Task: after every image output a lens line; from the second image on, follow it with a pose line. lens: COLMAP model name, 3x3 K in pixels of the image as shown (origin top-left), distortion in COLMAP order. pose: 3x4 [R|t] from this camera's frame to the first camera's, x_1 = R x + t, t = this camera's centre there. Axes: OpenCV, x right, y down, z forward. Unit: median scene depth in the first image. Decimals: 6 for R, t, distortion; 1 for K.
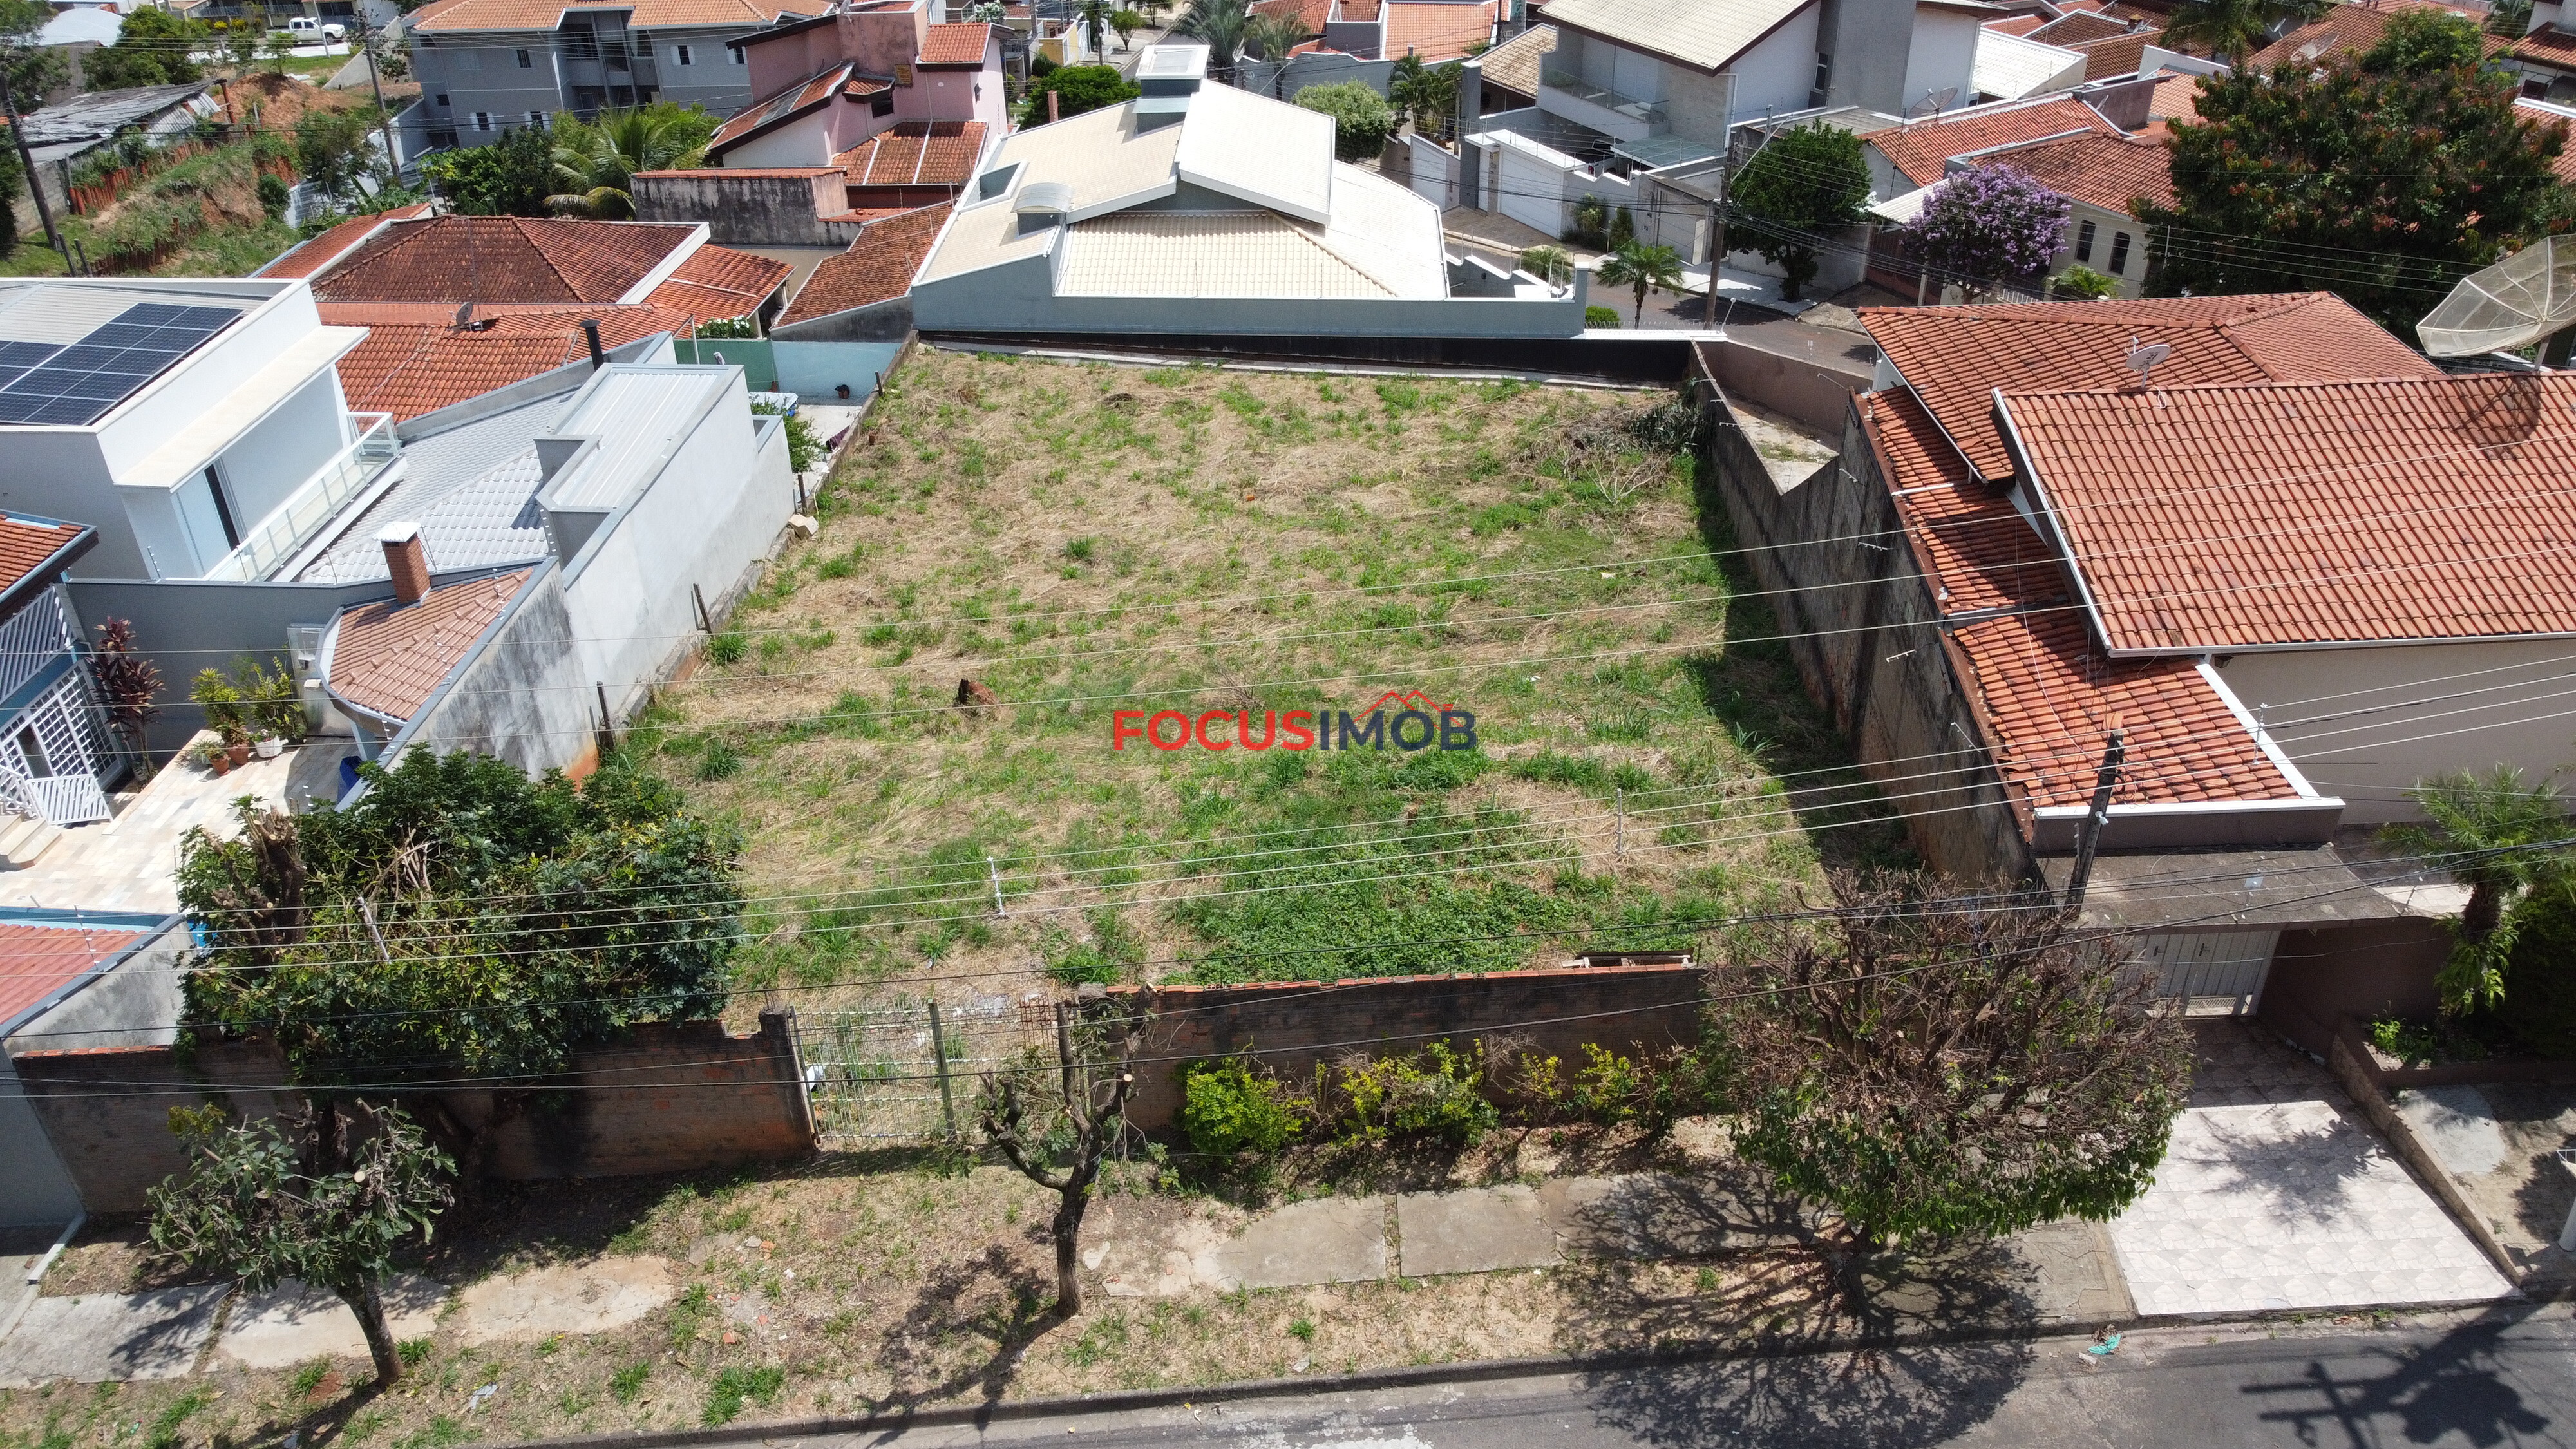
lens RADIAL K [[1958.1, 0, 1295.9], [0, 1958.1, 704.3], [0, 0, 1]] dist [-0.001061, -0.001579]
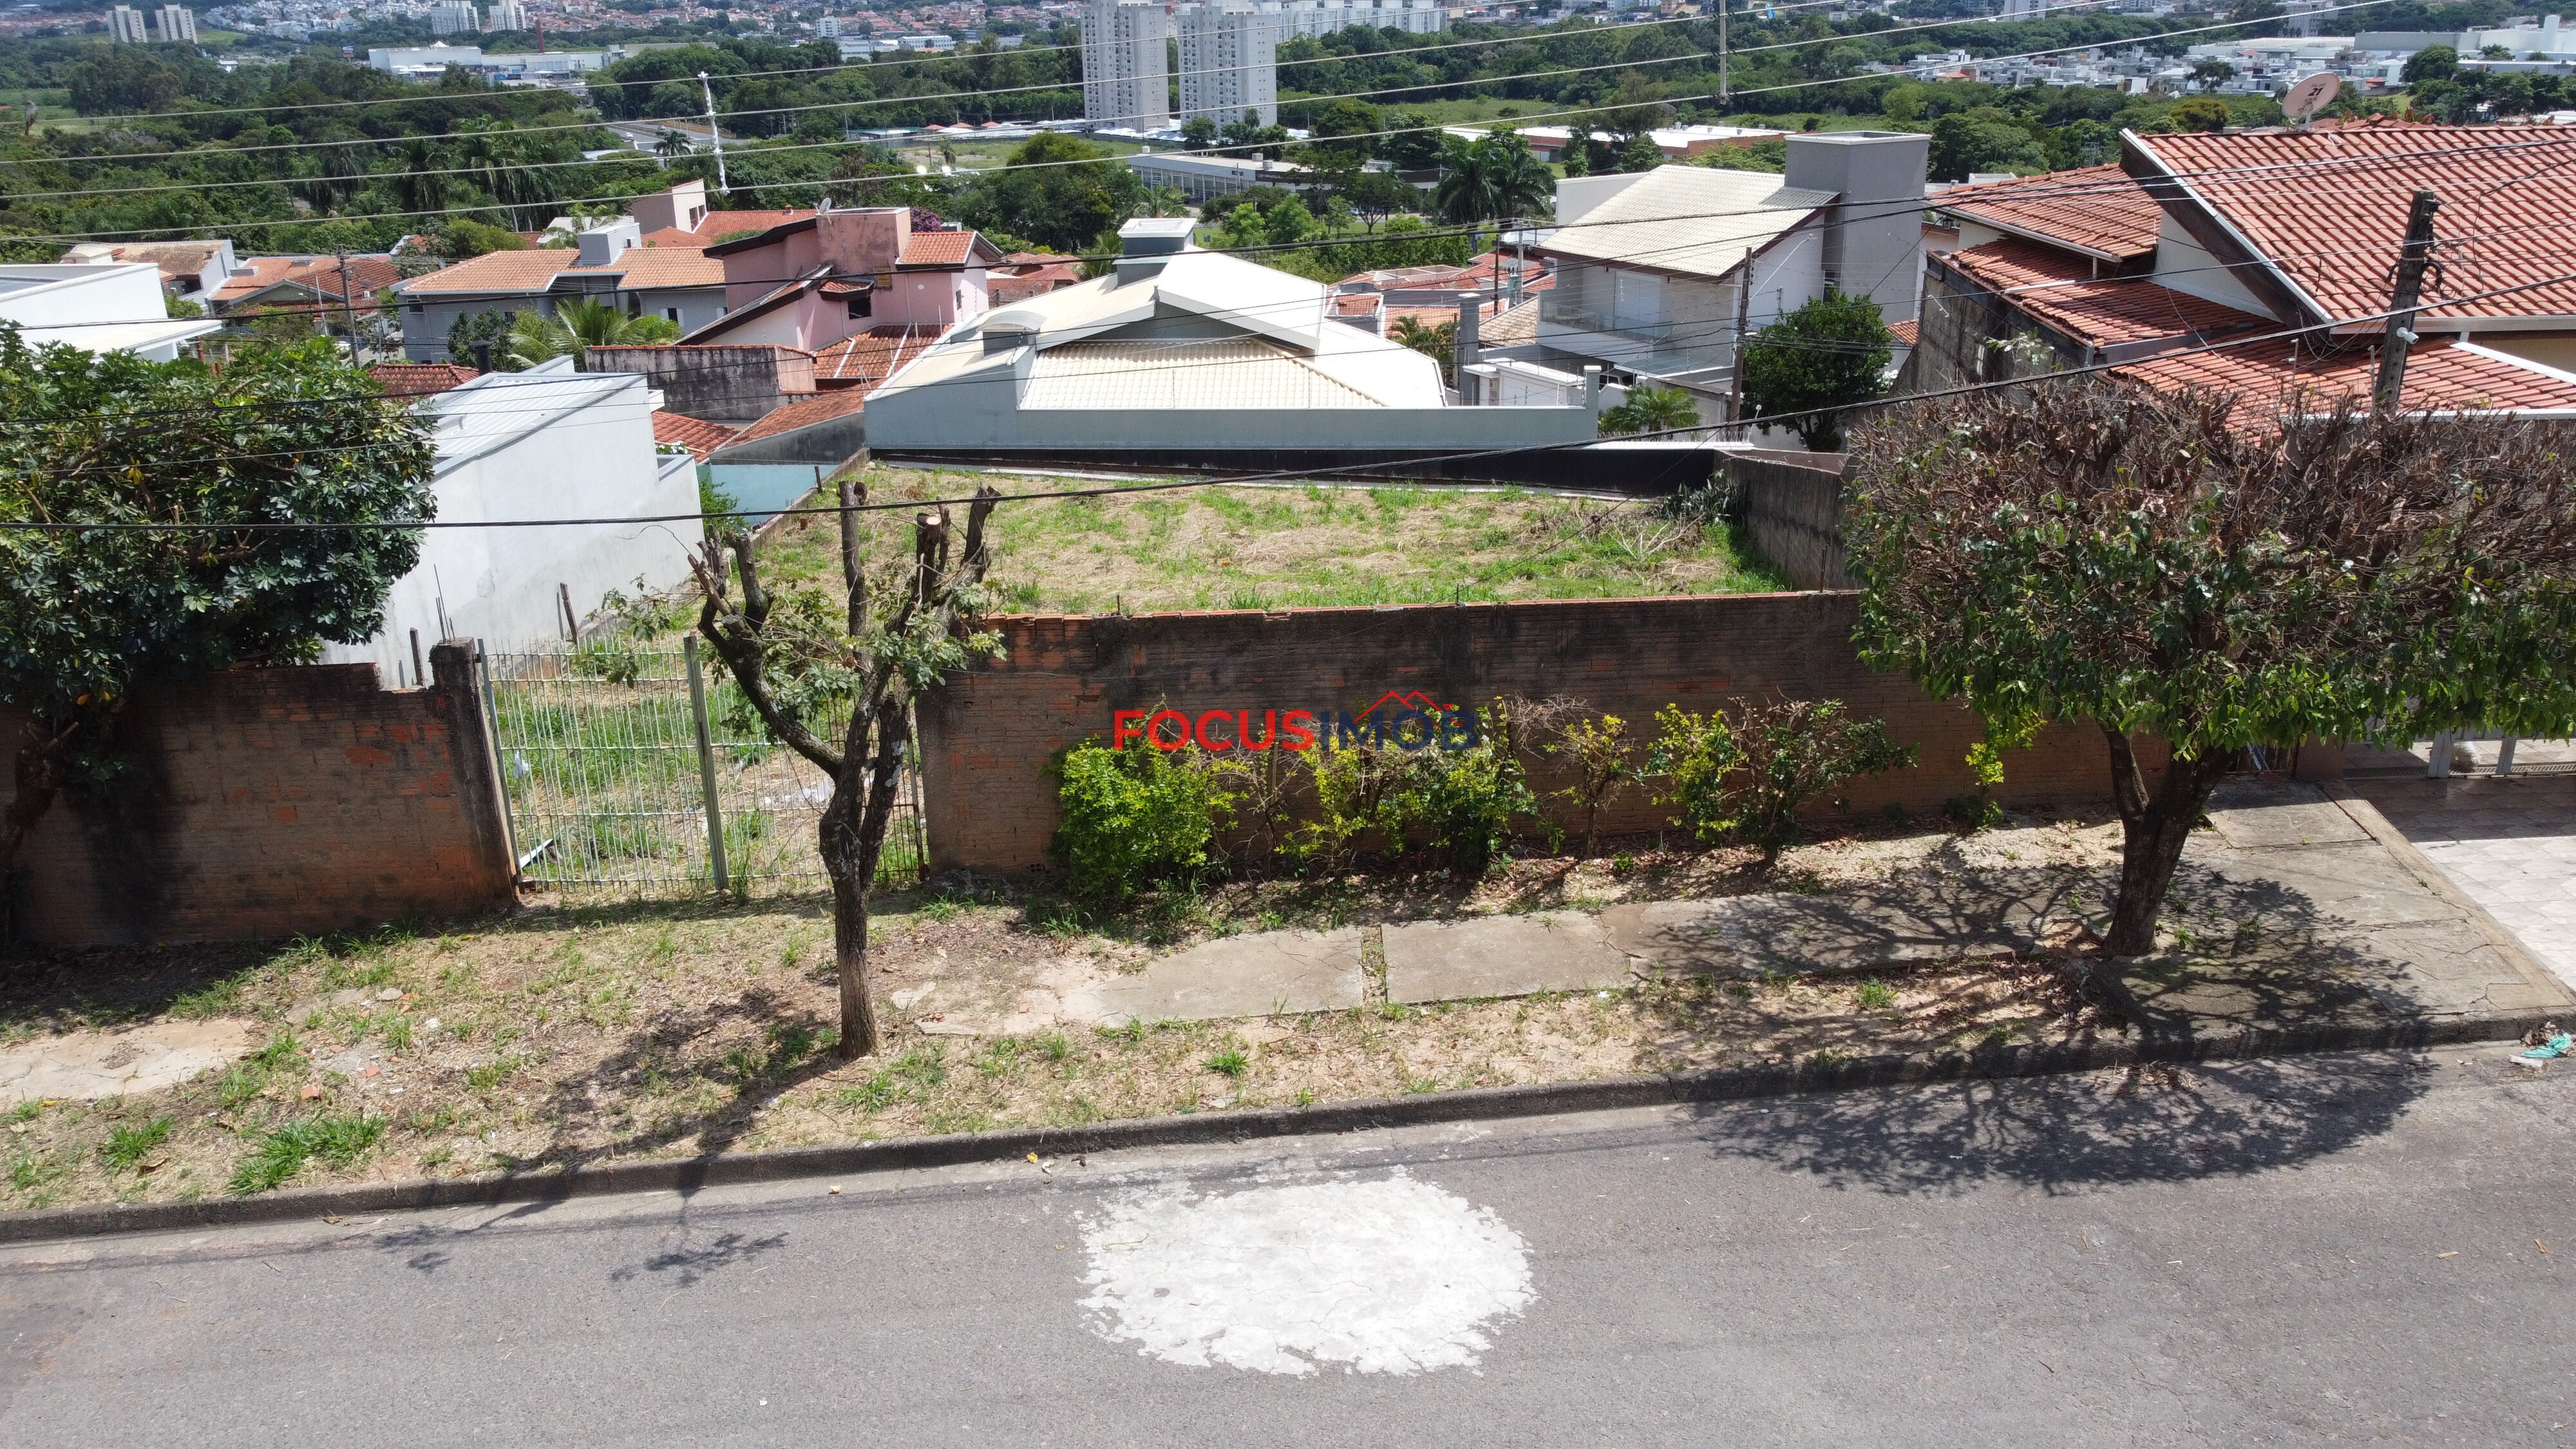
lens RADIAL K [[1958.1, 0, 1295.9], [0, 1958.1, 704.3], [0, 0, 1]] dist [-0.001061, -0.001579]
pose [[0.999994, -0.000507, -0.003480, 0.025948], [-0.000242, 0.977284, -0.211932, 0.324864], [0.003508, 0.211932, 0.977278, 0.354405]]
